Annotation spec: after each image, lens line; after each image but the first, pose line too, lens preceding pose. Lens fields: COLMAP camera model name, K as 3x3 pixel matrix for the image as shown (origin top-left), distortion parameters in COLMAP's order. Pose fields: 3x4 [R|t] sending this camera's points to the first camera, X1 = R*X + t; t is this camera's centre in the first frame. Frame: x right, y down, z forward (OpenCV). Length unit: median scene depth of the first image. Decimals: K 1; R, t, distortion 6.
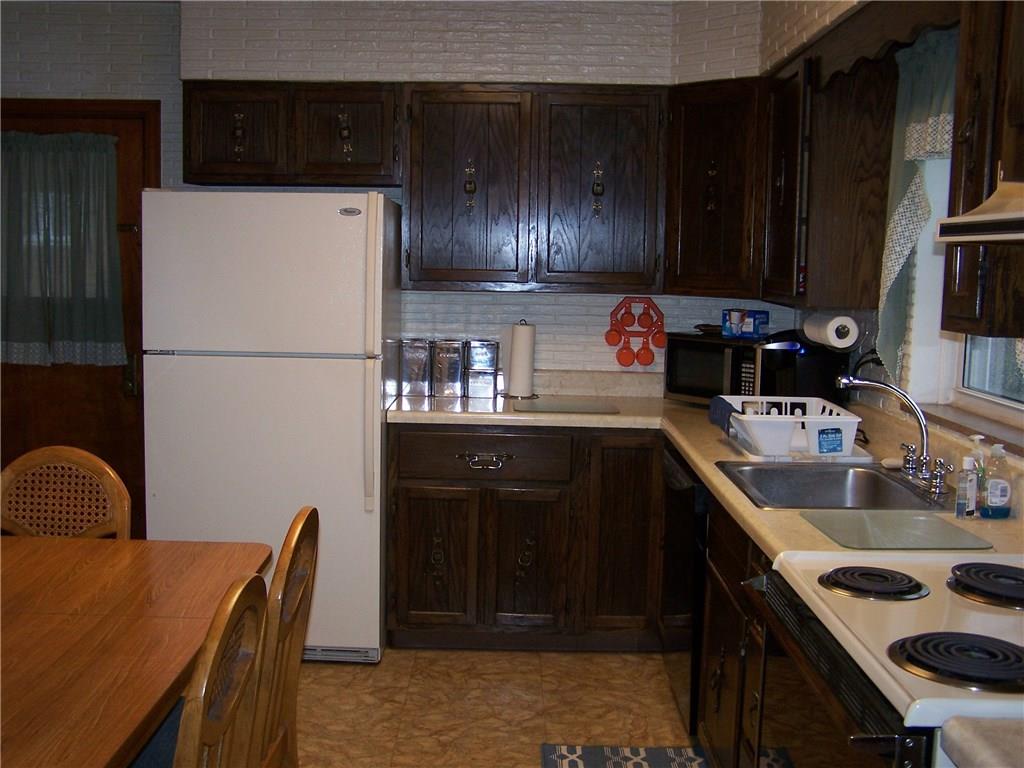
lens RADIAL K [[1161.3, 0, 490.8], [0, 1161.3, 409.0], [0, 0, 1]] dist [-0.205694, 0.358511]
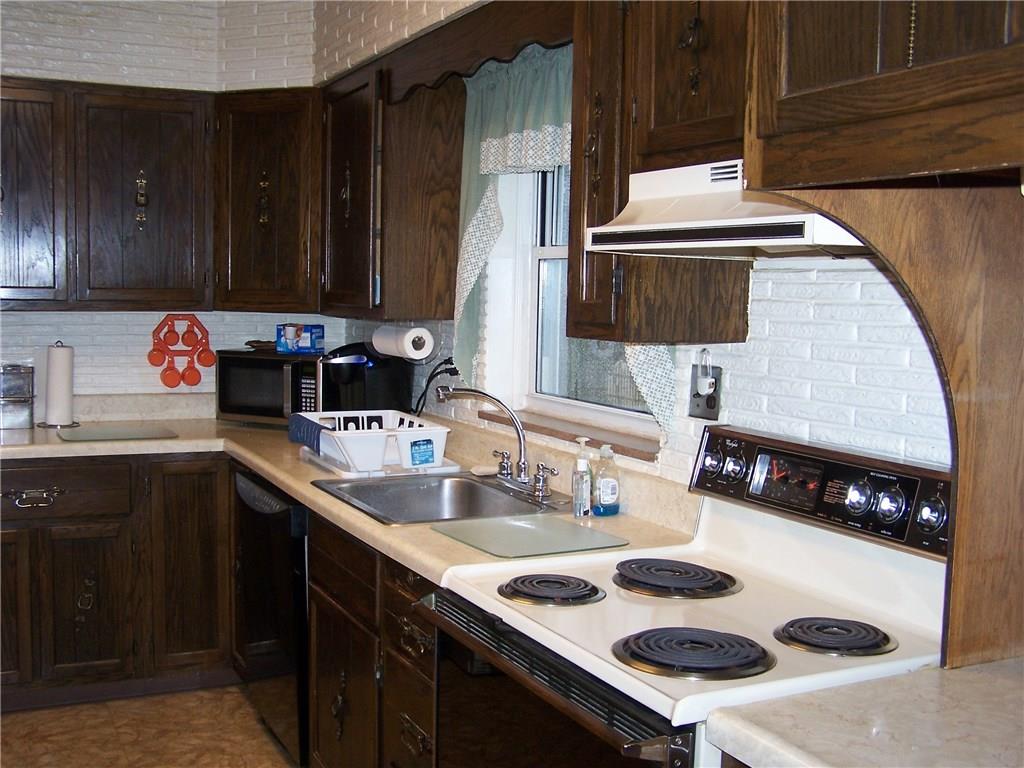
lens RADIAL K [[1161.3, 0, 490.8], [0, 1161.3, 409.0], [0, 0, 1]] dist [-0.205694, 0.358511]
pose [[0.894796, -0.046991, 0.443995, -0.075019], [0.053804, 0.998548, -0.002750, -0.003043], [-0.443221, 0.026350, 0.896025, 0.050798]]
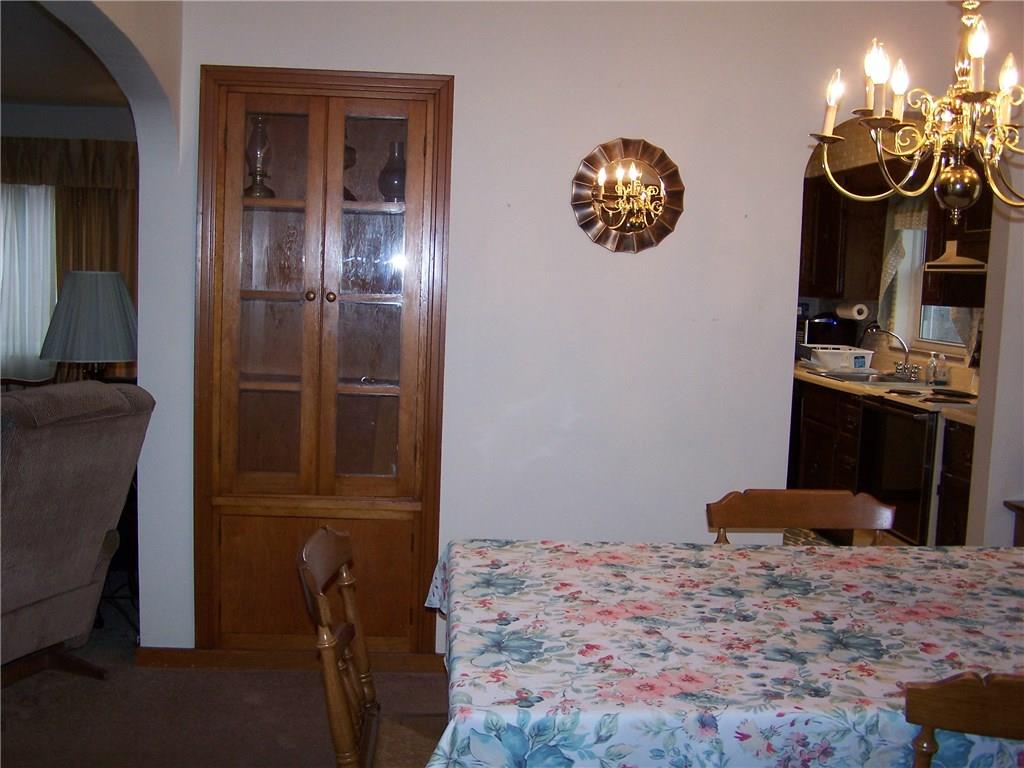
lens RADIAL K [[1161.3, 0, 490.8], [0, 1161.3, 409.0], [0, 0, 1]] dist [-0.205694, 0.358511]
pose [[0.996025, 0.003825, 0.088988, -0.439922], [-0.002886, 0.999939, -0.010681, 0.107733], [-0.089024, 0.010382, 0.995975, -0.801978]]
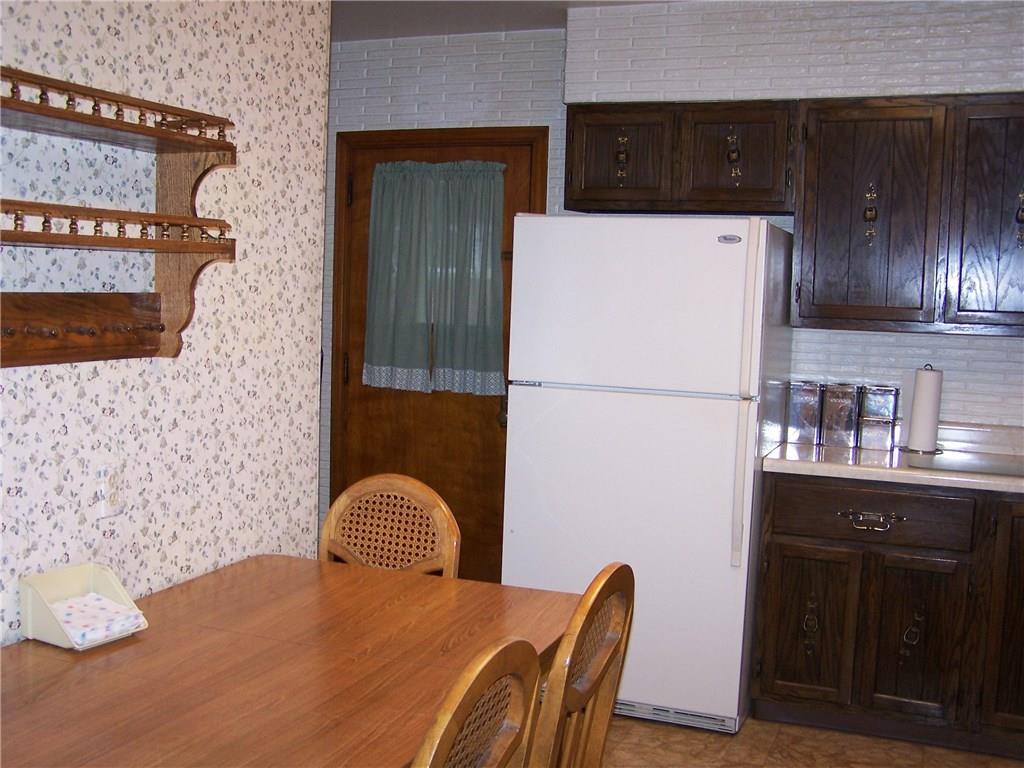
lens RADIAL K [[1161.3, 0, 490.8], [0, 1161.3, 409.0], [0, 0, 1]] dist [-0.205694, 0.358511]
pose [[0.929571, 0.046567, -0.365690, 0.039388], [-0.058930, 0.998004, -0.022712, -0.003894], [0.363902, 0.042663, 0.930460, 0.079183]]
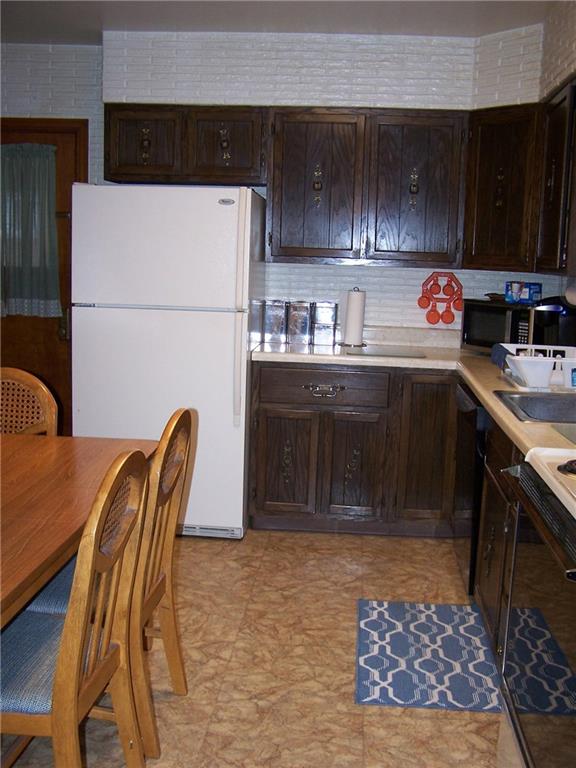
lens RADIAL K [[871.0, 0, 298.7], [0, 871.0, 411.2], [0, 0, 1]] dist [-0.205694, 0.358511]
pose [[0.998497, 0.023397, -0.049564, 0.016188], [-0.020996, 0.998606, 0.048432, 0.020220], [0.050628, -0.047318, 0.997596, -0.005003]]
